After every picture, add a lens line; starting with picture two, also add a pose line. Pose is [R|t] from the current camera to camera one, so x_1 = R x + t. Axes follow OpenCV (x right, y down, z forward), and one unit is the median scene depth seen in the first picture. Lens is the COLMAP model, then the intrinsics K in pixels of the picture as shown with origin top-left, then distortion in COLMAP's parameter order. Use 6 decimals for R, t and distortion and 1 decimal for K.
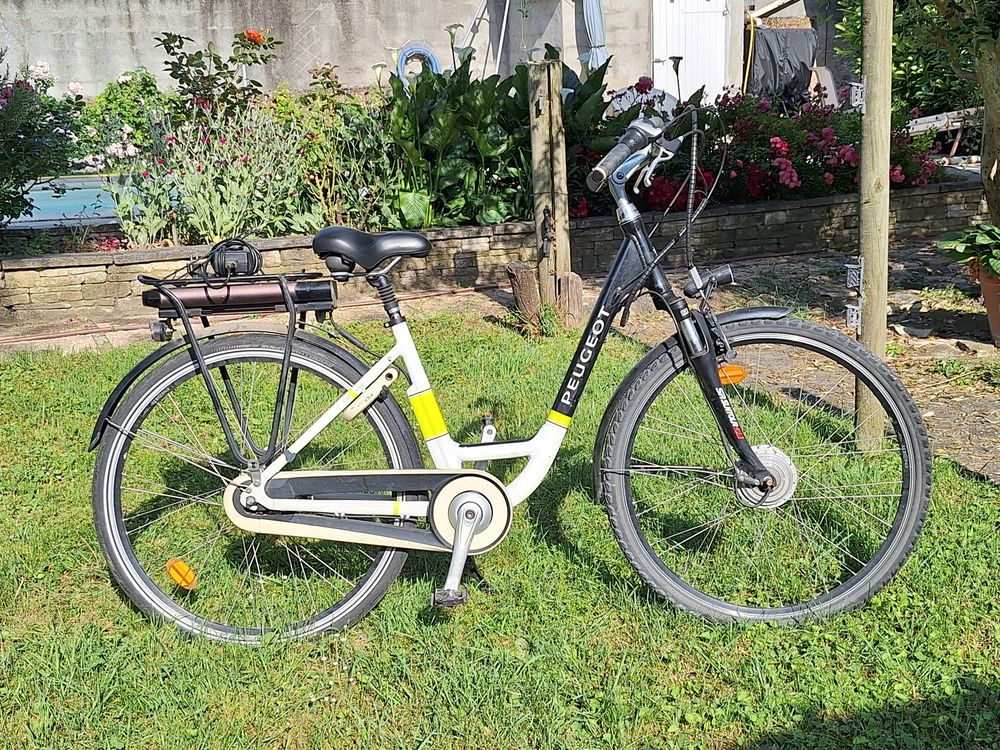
lens RADIAL K [[1268.4, 0, 499.5], [0, 1268.4, 372.0], [0, 0, 1]] dist [0.080600, 0.000000]
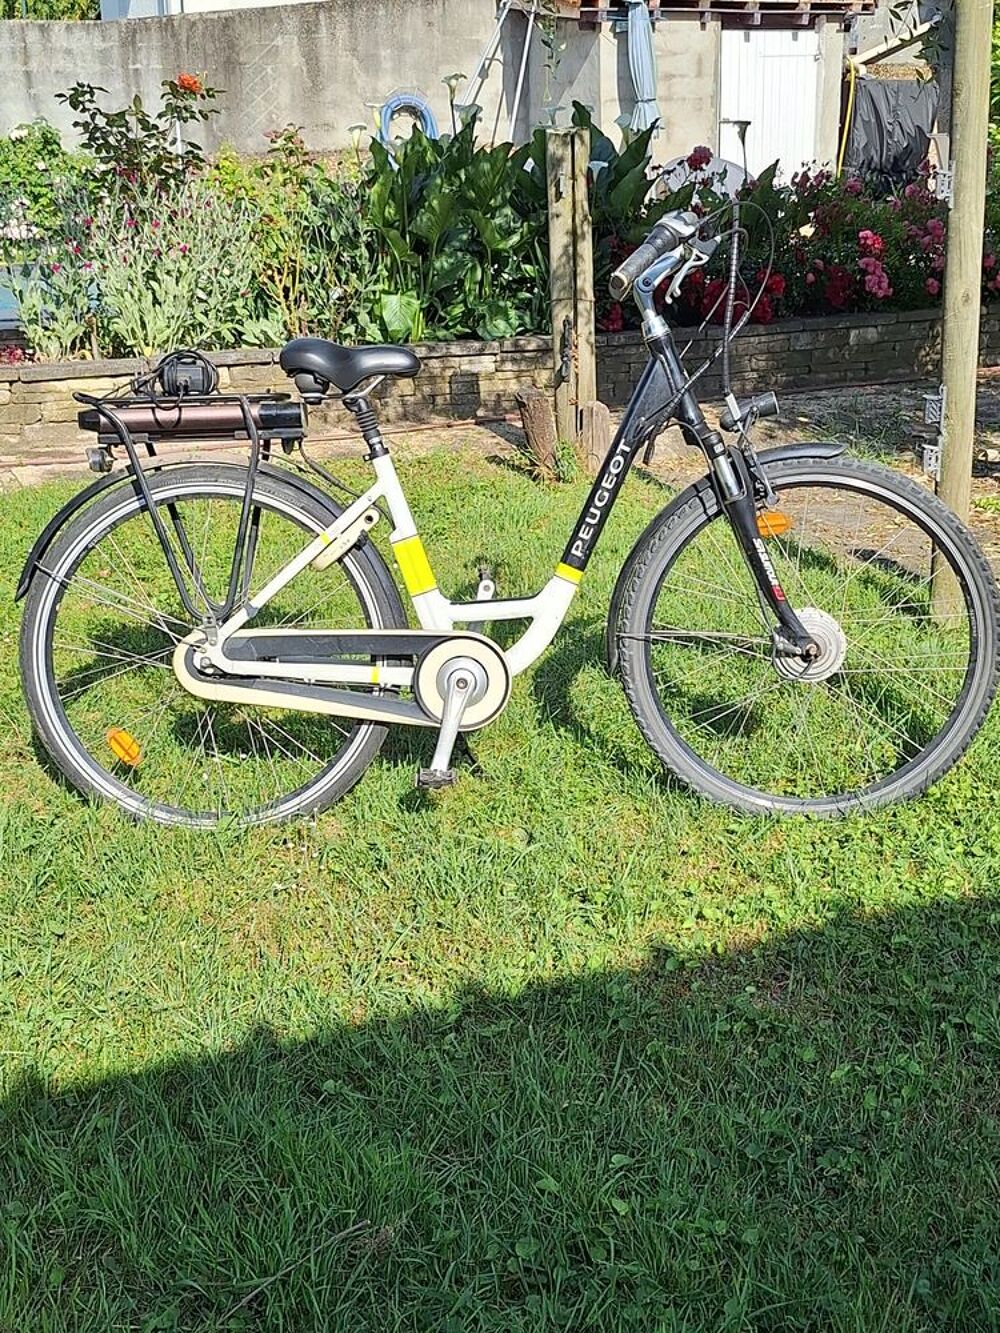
lens RADIAL K [[1690.8, 0, 504.1], [0, 1690.8, 674.4], [0, 0, 1]] dist [0.080600, 0.000000]
pose [[0.999847, 0.017268, -0.002940, 0.007963], [-0.016980, 0.996686, 0.079548, 0.014529], [0.004304, -0.079486, 0.996827, -0.126149]]
